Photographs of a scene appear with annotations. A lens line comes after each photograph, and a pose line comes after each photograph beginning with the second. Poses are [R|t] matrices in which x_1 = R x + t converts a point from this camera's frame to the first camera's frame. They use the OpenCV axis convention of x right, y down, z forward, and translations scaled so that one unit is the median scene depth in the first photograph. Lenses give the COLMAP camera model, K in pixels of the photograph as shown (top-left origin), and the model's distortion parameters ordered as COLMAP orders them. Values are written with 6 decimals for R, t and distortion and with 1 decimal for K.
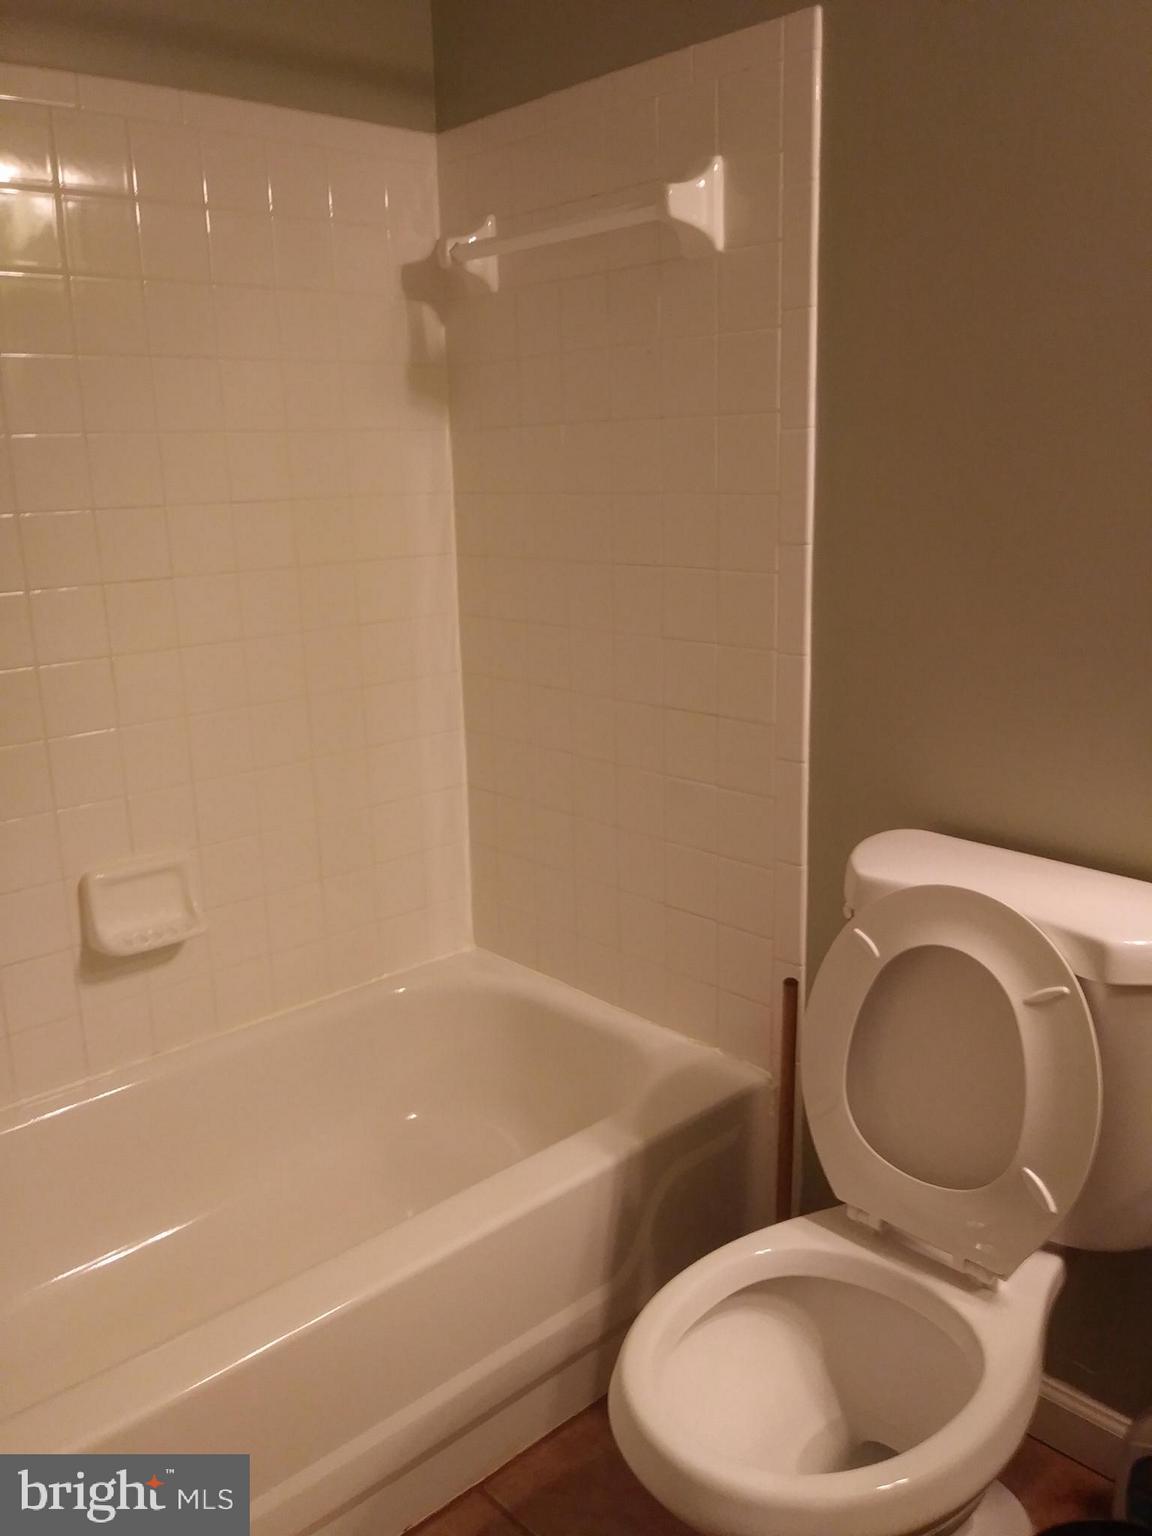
lens RADIAL K [[1170.9, 0, 576.0], [0, 1170.9, 768.0], [0, 0, 1]] dist [0.006037, -0.003954]
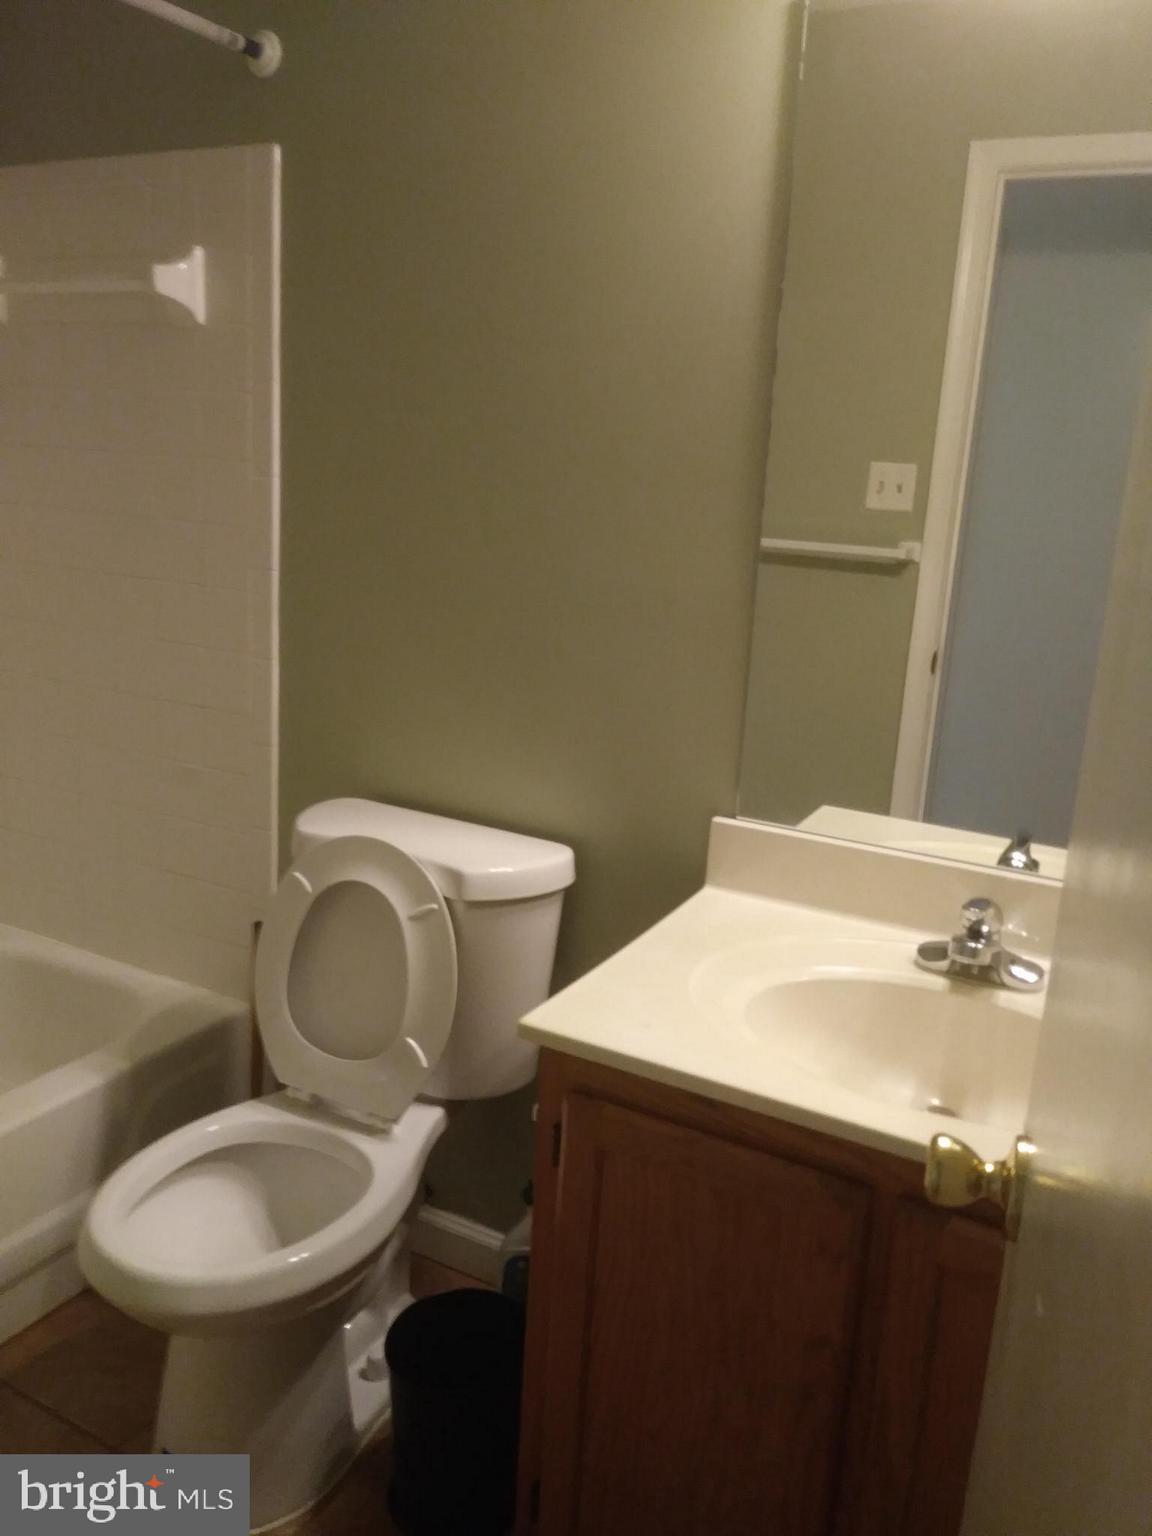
lens RADIAL K [[1170.9, 0, 576.0], [0, 1170.9, 768.0], [0, 0, 1]] dist [0.006037, -0.003954]
pose [[0.939805, 0.002960, 0.341698, 0.089097], [-0.001984, 0.999993, -0.003206, 0.026032], [-0.341705, 0.002335, 0.939804, -0.323033]]
